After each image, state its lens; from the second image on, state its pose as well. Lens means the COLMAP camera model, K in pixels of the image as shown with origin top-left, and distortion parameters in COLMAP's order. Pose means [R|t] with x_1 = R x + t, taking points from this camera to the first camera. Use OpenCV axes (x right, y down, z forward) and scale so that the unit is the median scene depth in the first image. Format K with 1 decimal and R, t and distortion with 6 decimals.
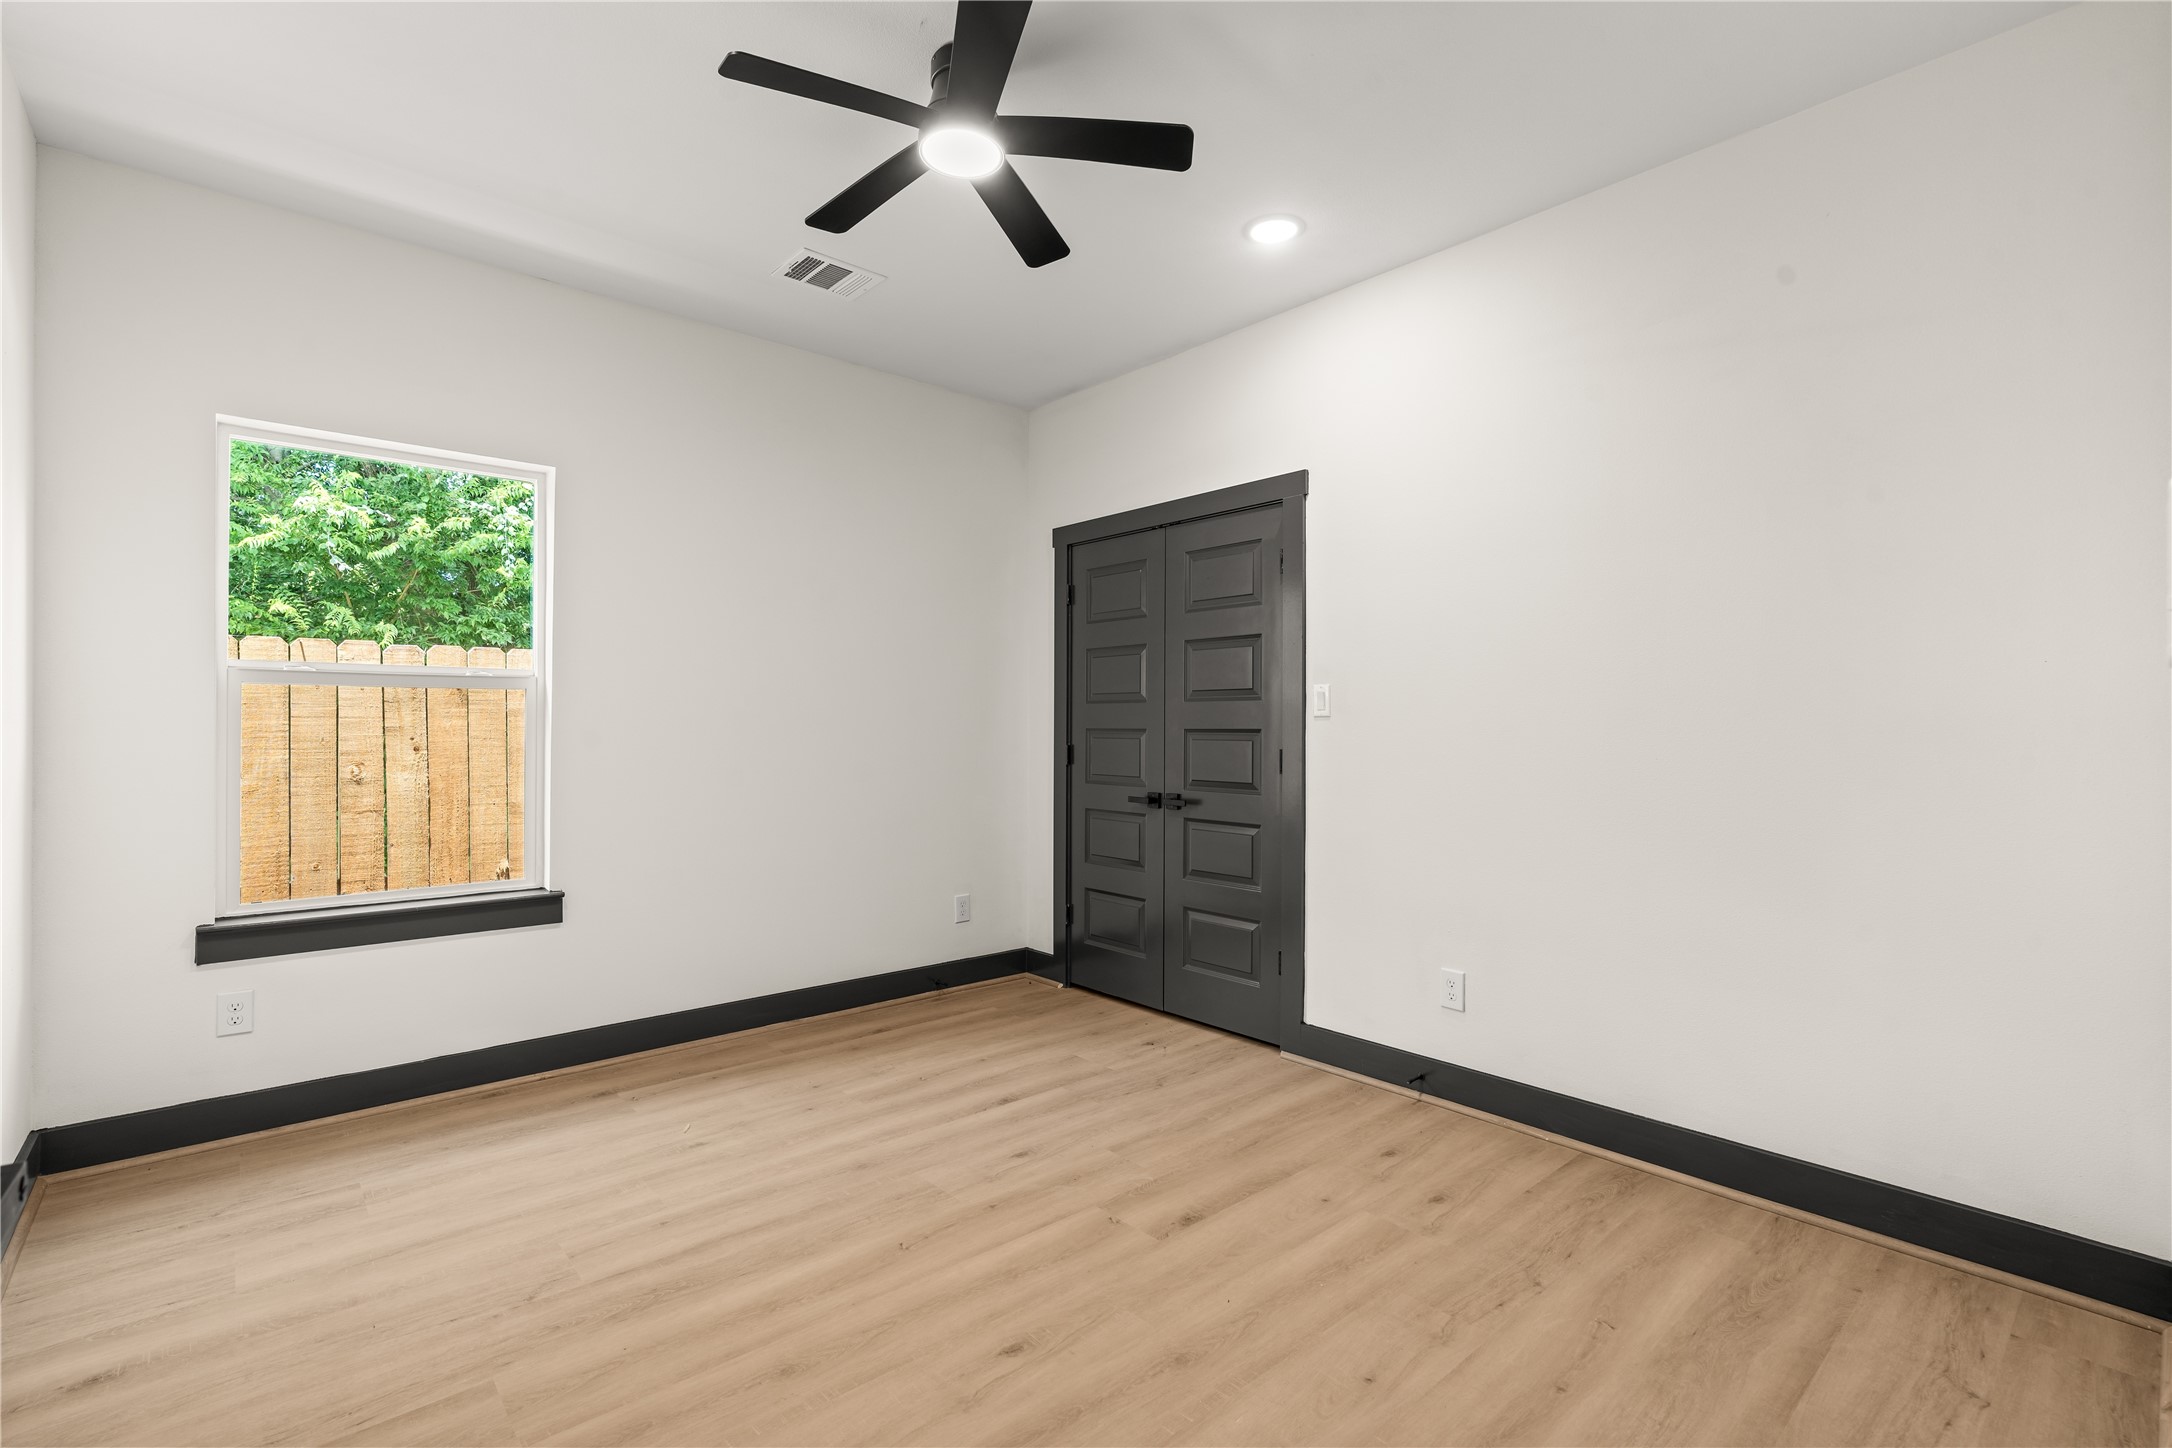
lens RADIAL K [[969.7, 0, 1087.2], [0, 969.7, 733.5], [0, 0, 1]] dist [-0.004055, -0.000500]
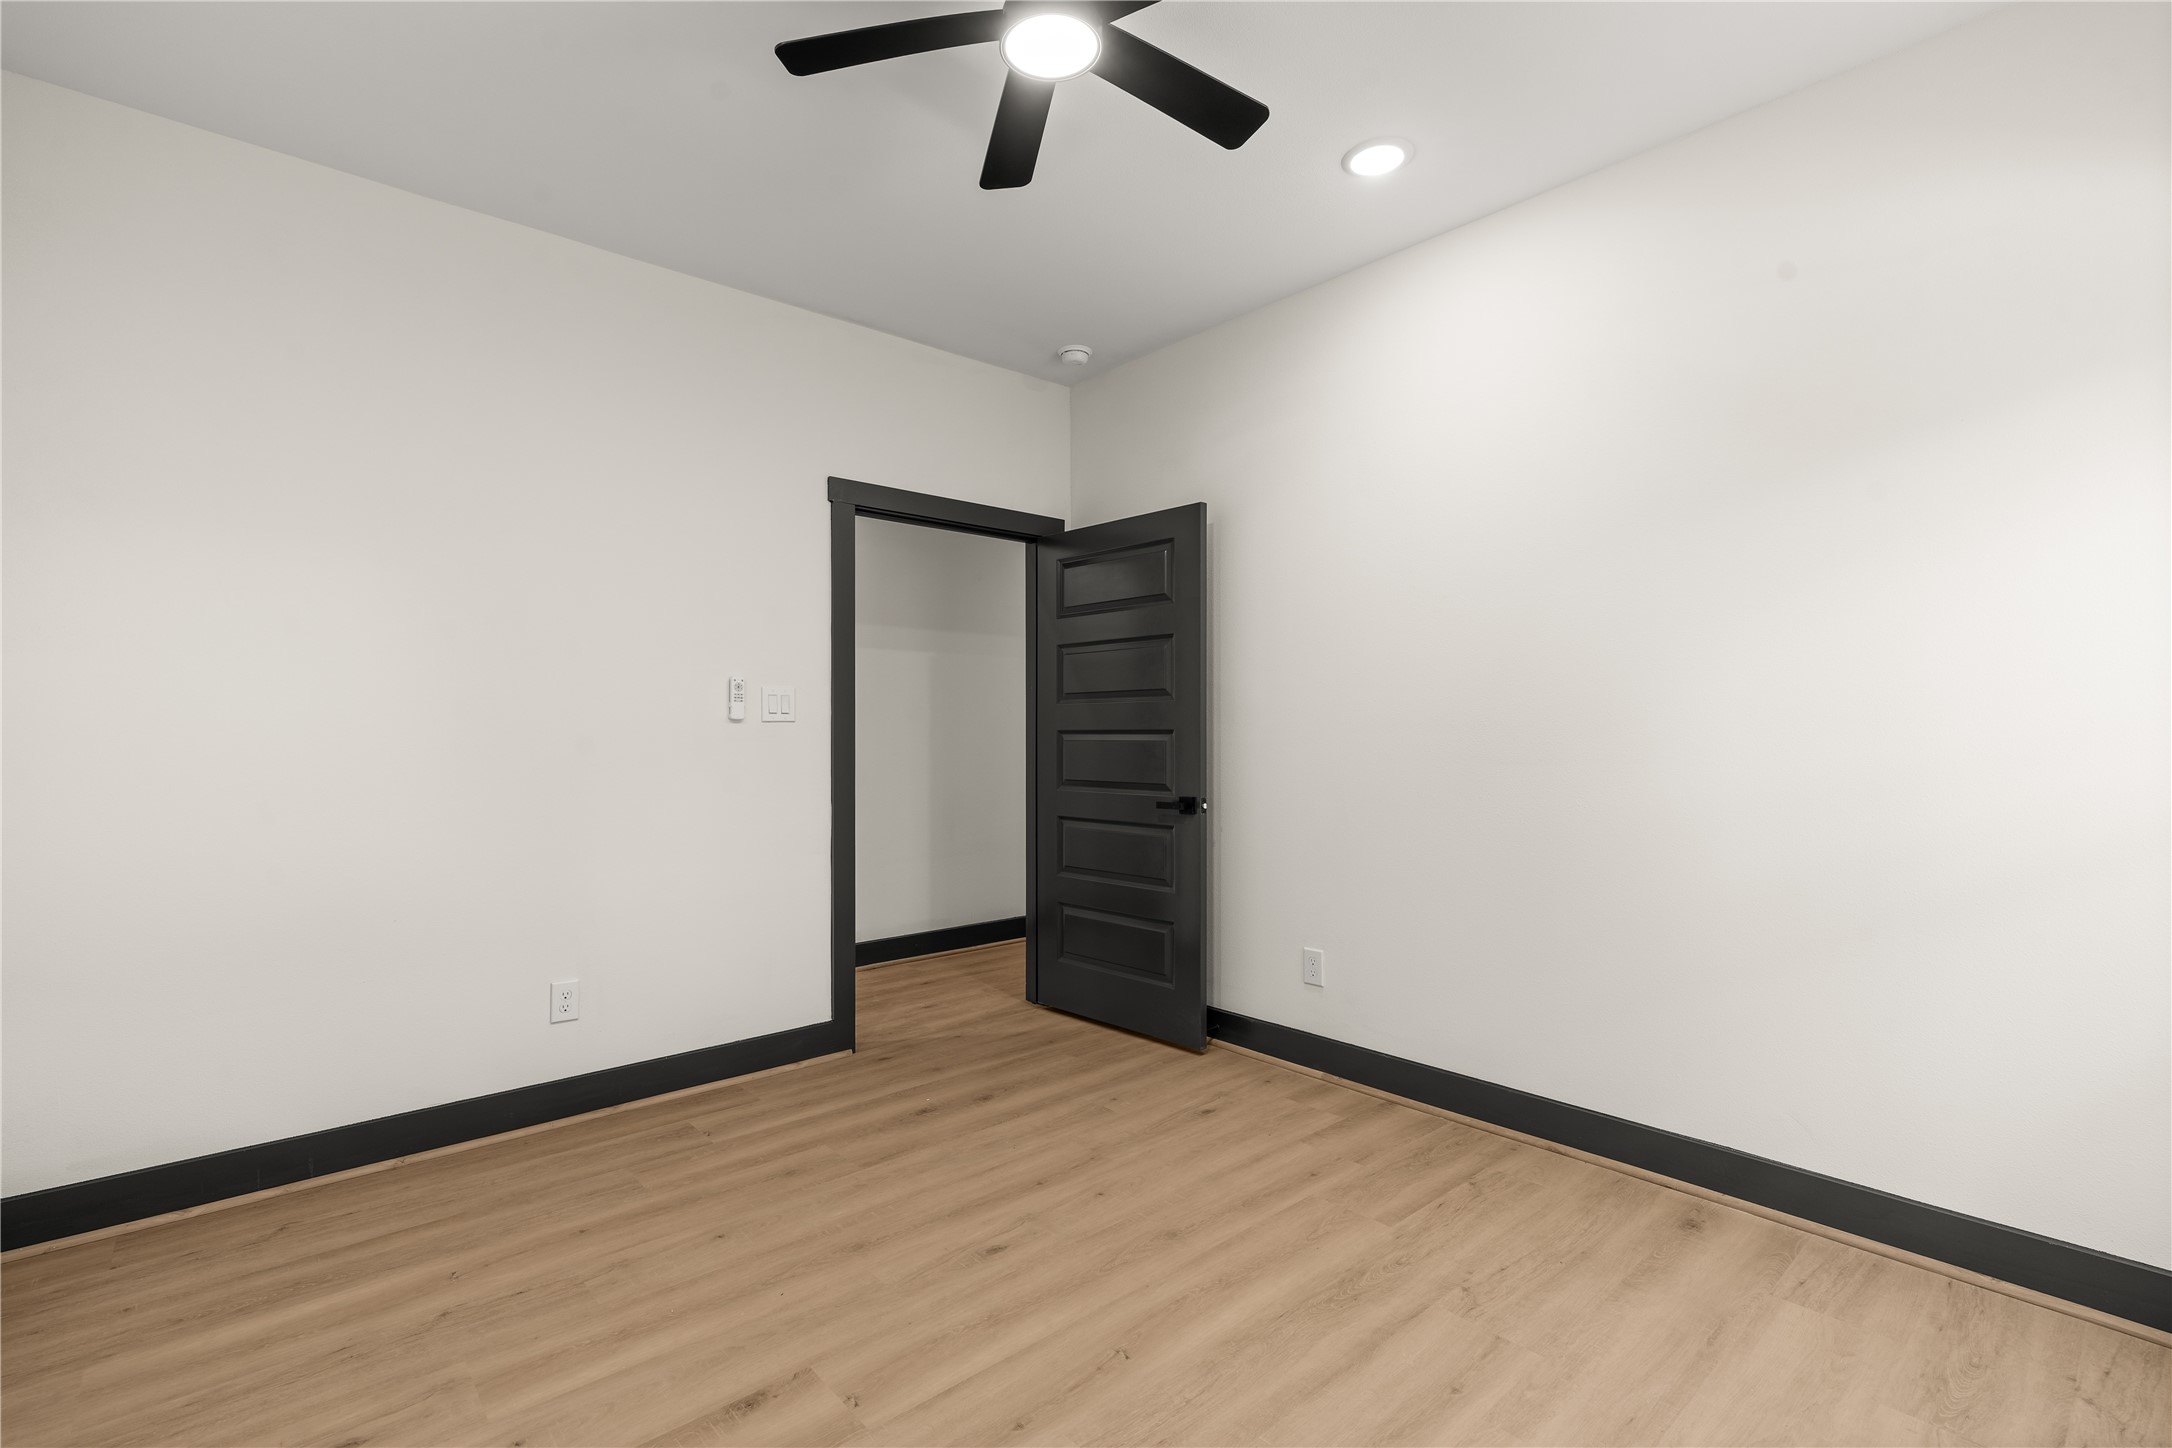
lens RADIAL K [[969.7, 0, 1092.5], [0, 969.7, 732.4], [0, 0, 1]] dist [-0.004055, -0.000500]
pose [[-0.999969, 0.001015, -0.007745, -0.174063], [0.001001, 0.999998, 0.001818, -0.007112], [0.007747, 0.001811, -0.999968, 2.023967]]
